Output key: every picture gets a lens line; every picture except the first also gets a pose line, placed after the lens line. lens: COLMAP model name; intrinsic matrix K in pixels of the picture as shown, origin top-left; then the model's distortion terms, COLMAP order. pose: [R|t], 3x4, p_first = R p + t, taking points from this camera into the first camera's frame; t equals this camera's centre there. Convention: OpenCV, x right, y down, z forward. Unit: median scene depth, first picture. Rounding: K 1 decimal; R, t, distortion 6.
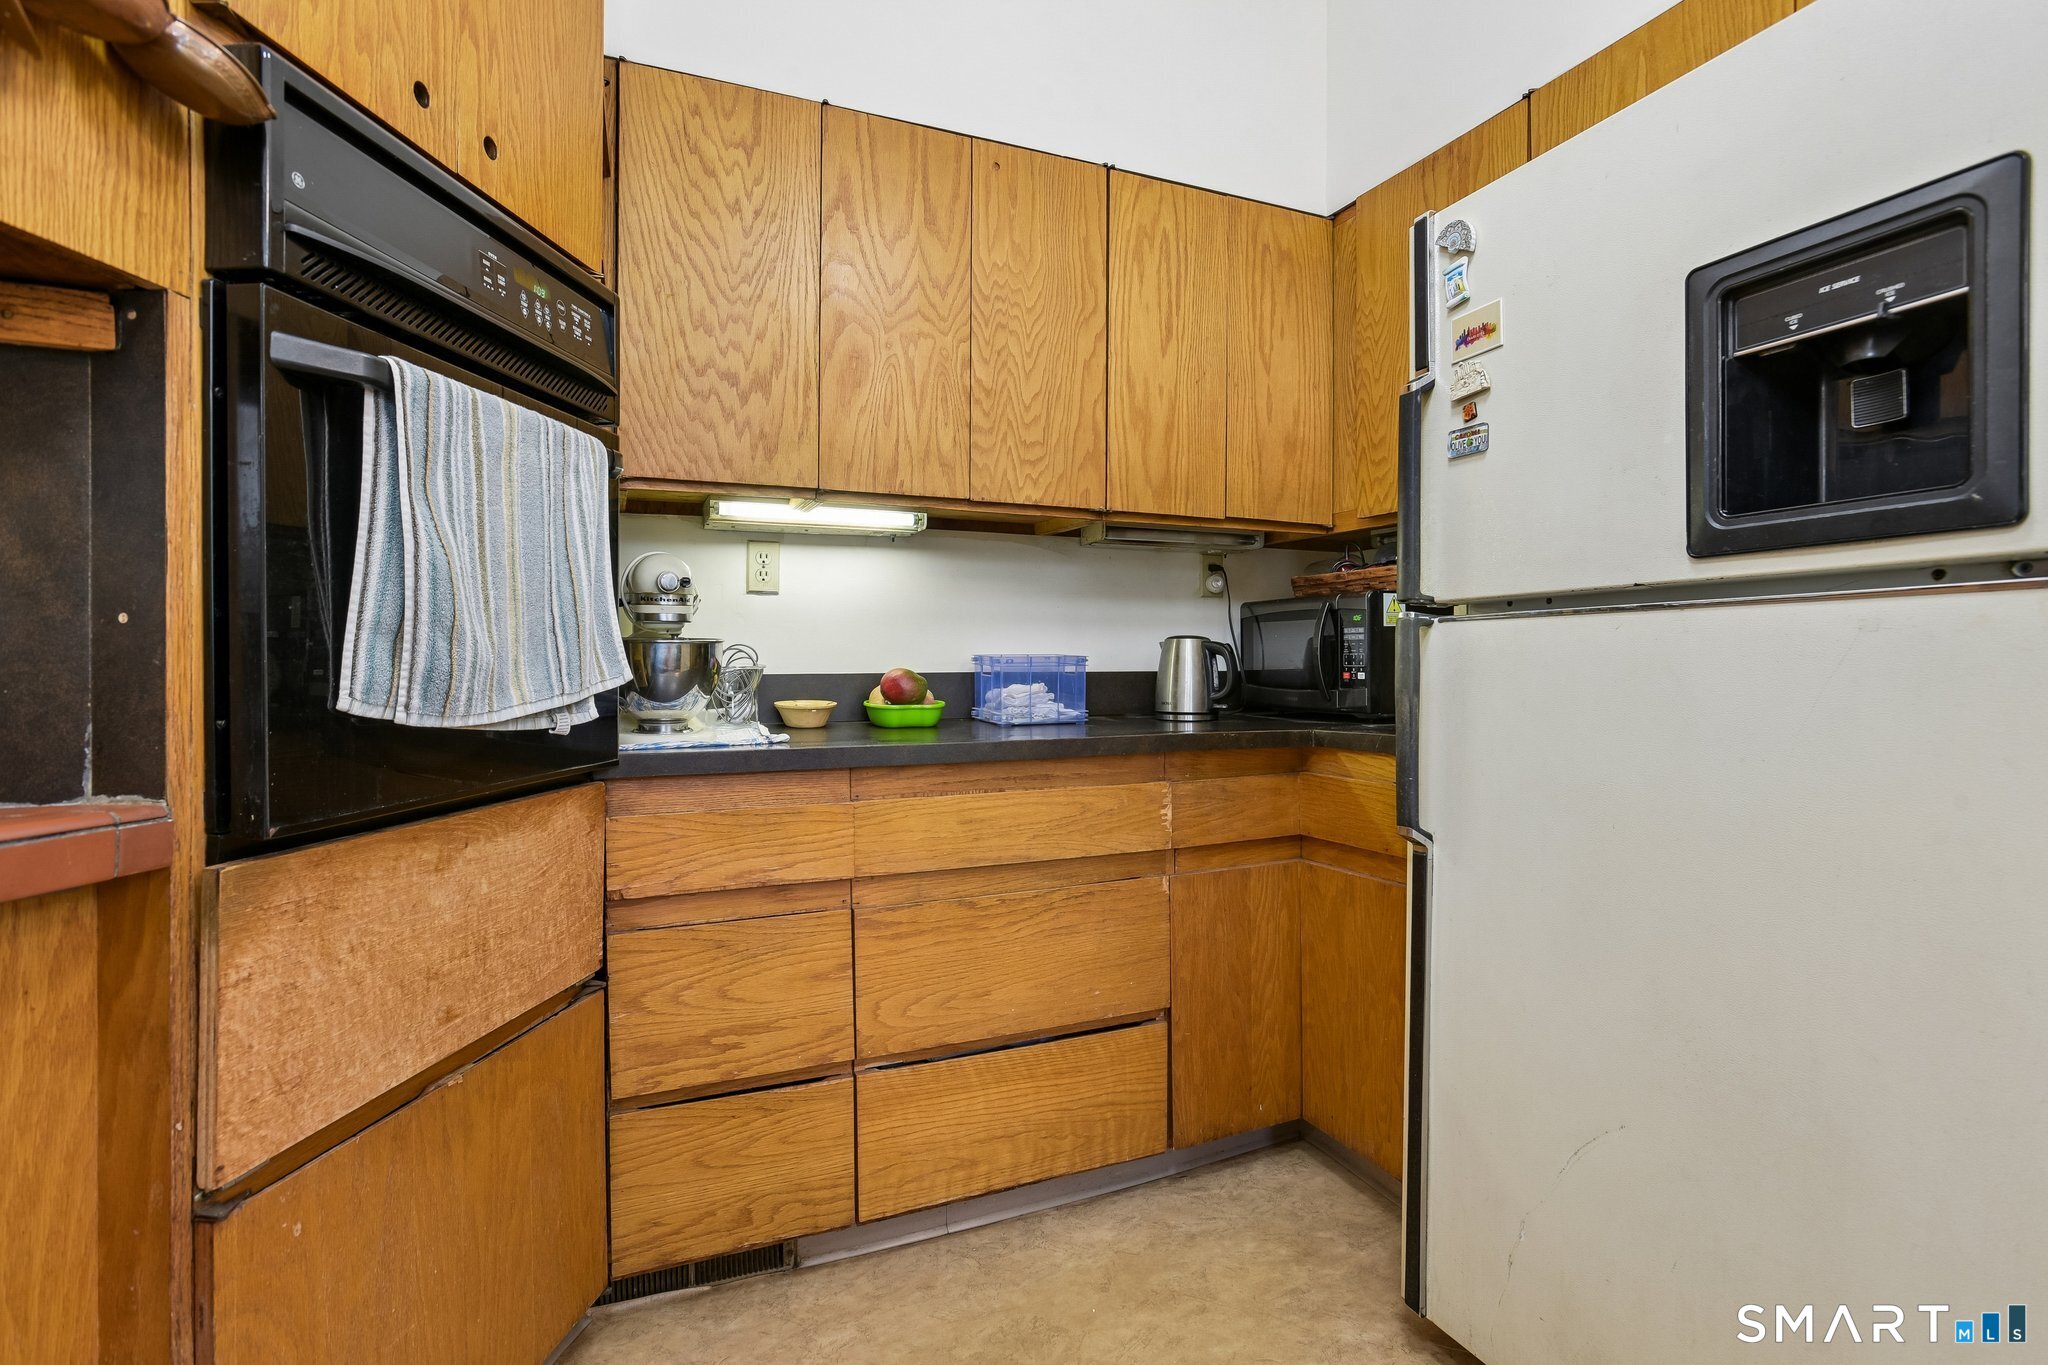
lens RADIAL K [[995.5, 0, 1034.1], [0, 995.5, 674.4], [0, 0, 1]] dist [-0.054878, 0.029499]
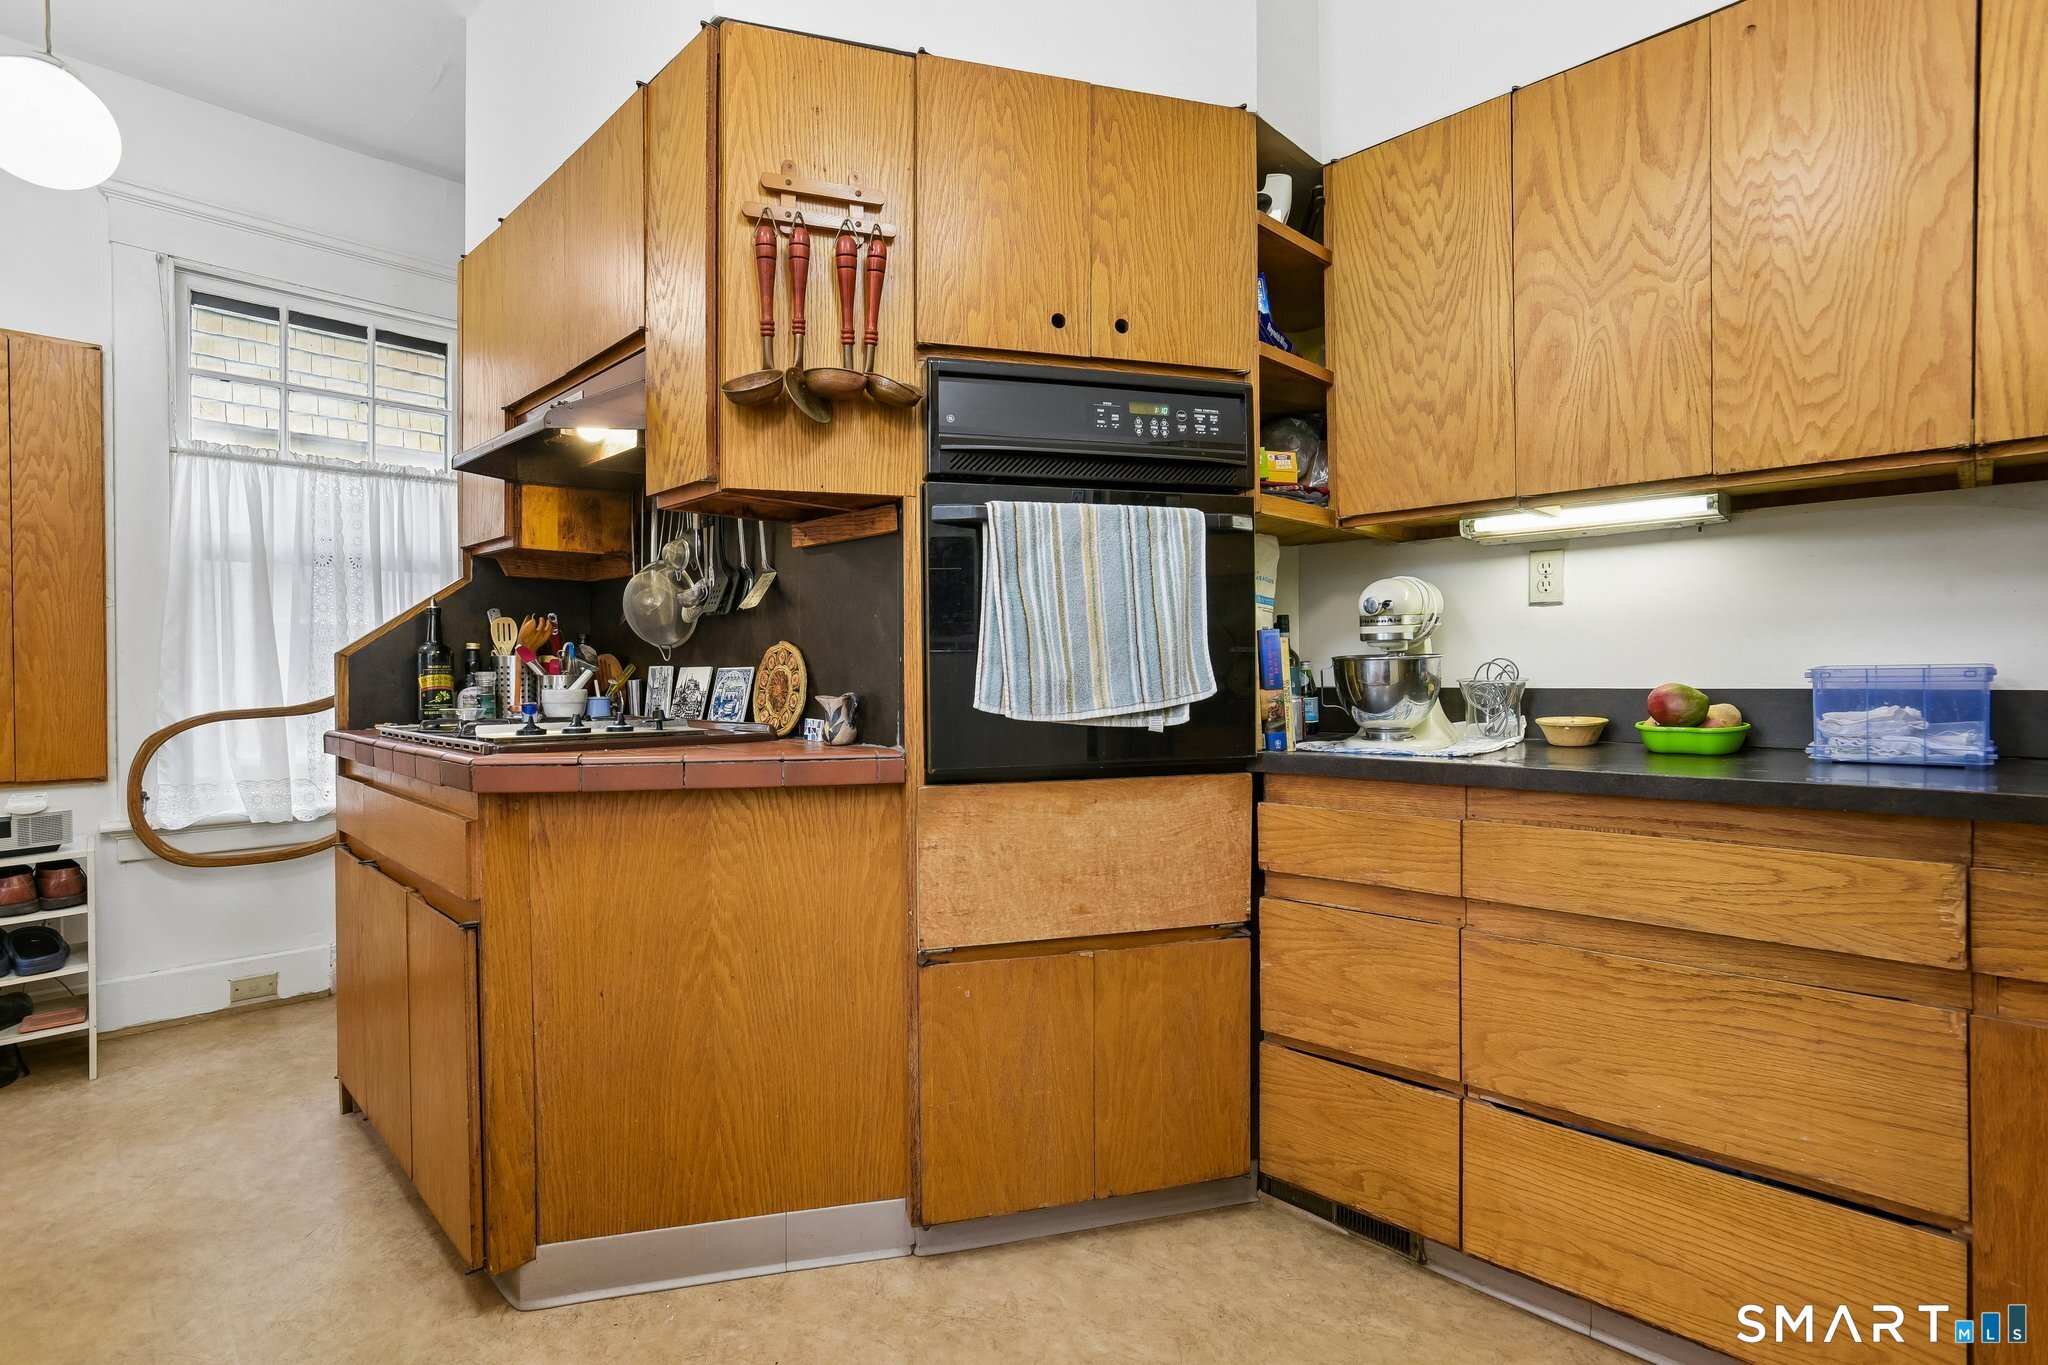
lens RADIAL K [[985.6, 0, 1037.8], [0, 985.6, 689.8], [0, 0, 1]] dist [-0.053643, 0.028577]
pose [[0.372280, 0.013825, -0.928017, 0.514402], [-0.005117, 0.999904, 0.012844, -0.010335], [0.928106, -0.000033, 0.372315, 0.230480]]
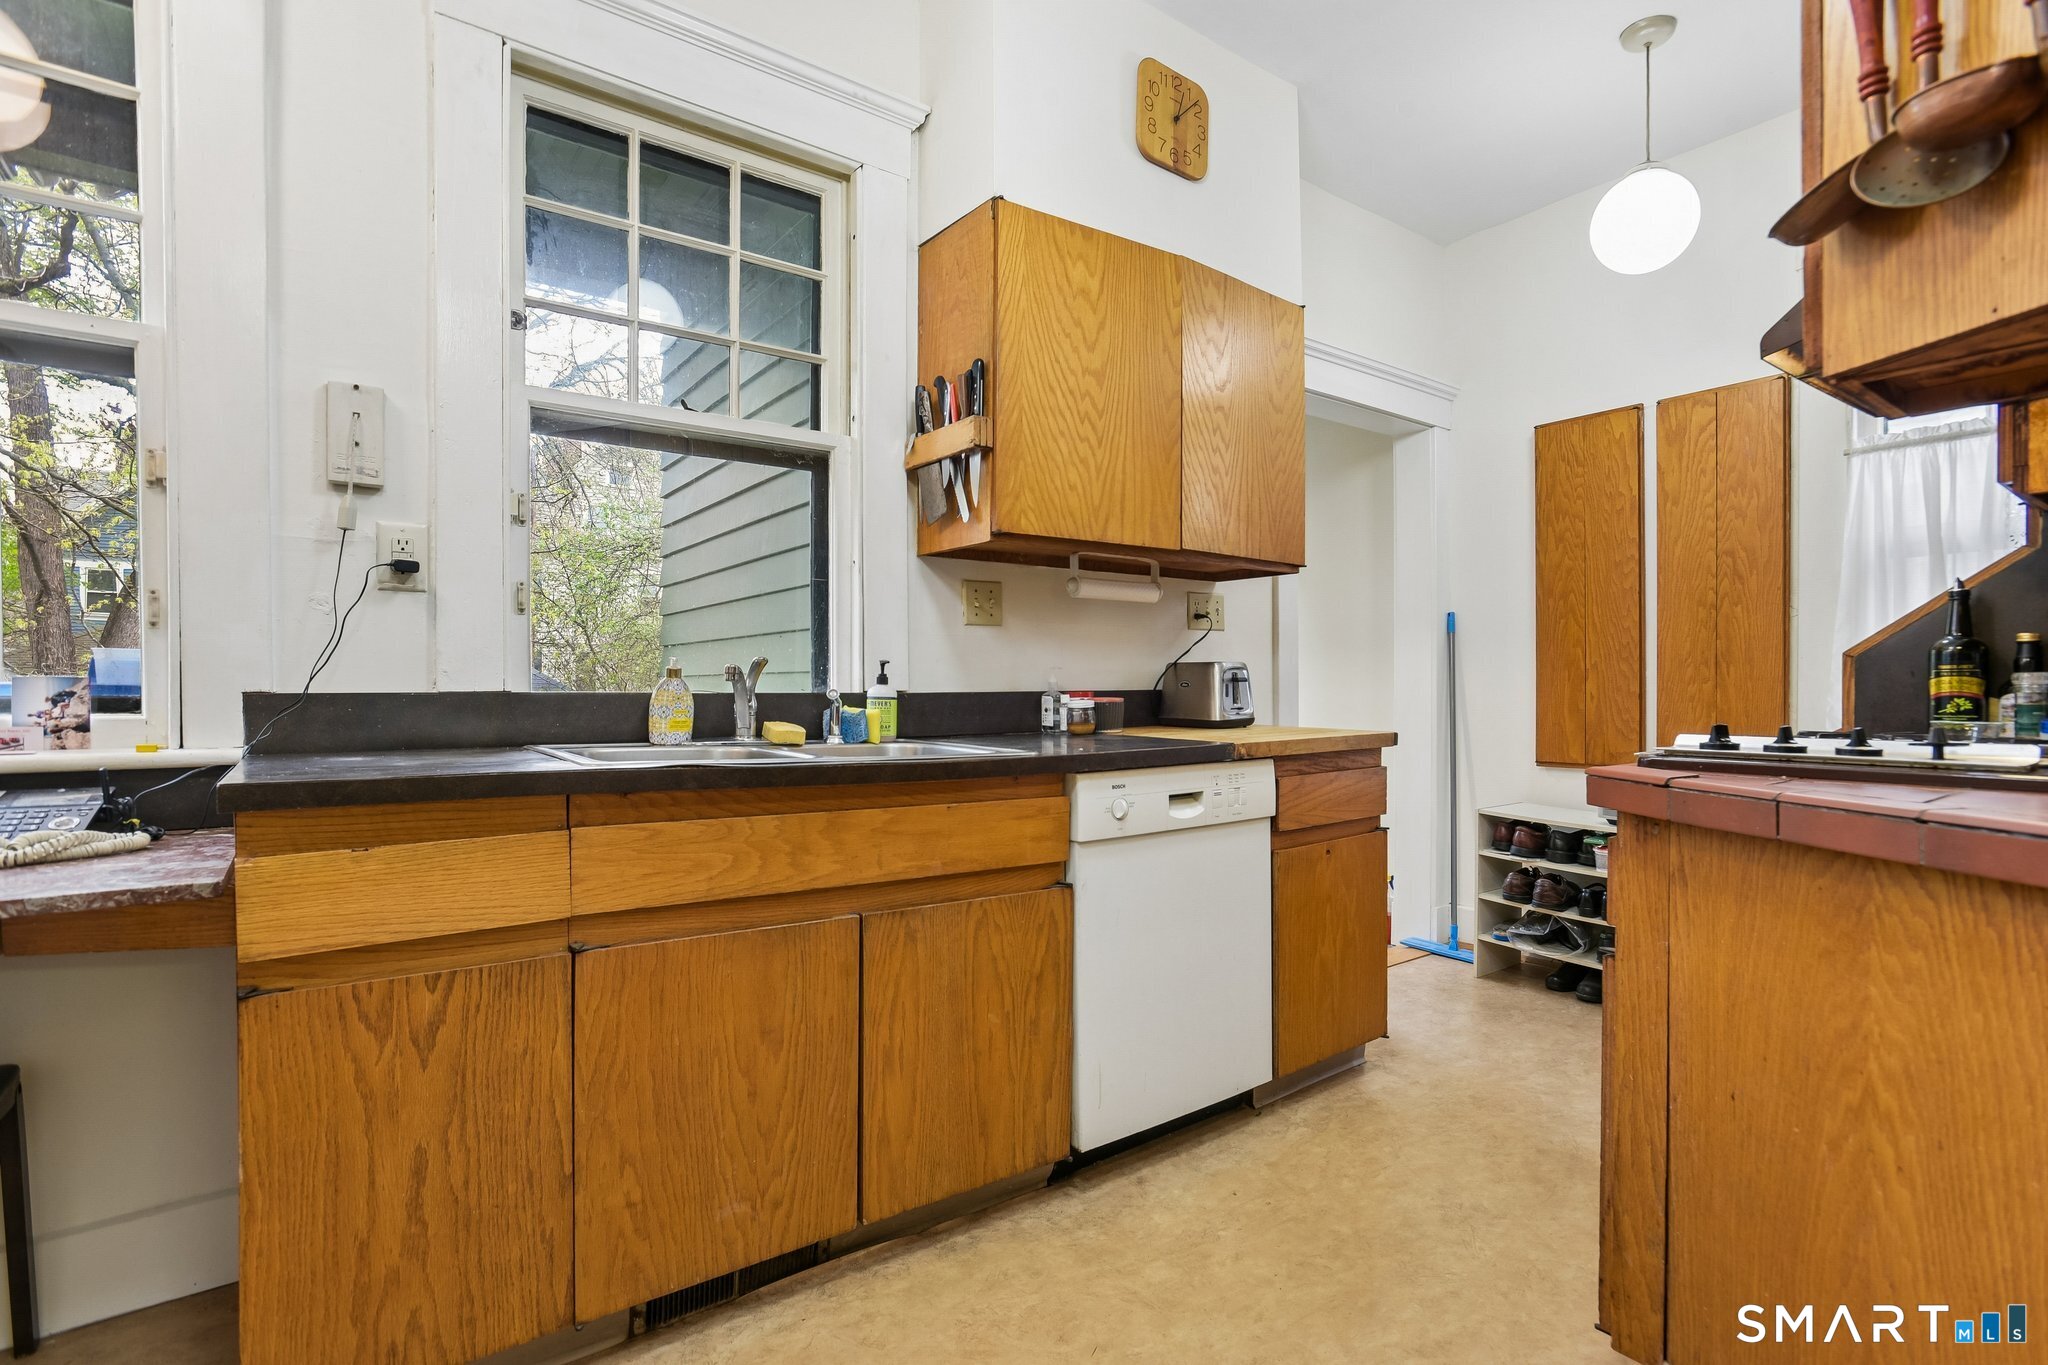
lens RADIAL K [[984.0, 0, 1029.8], [0, 984.0, 695.5], [0, 0, 1]] dist [-0.044879, 0.020589]
pose [[-0.974332, 0.004587, -0.225069, 0.154214], [0.001527, 0.999904, 0.013768, -0.005335], [0.225110, 0.013070, -0.974246, 0.741565]]
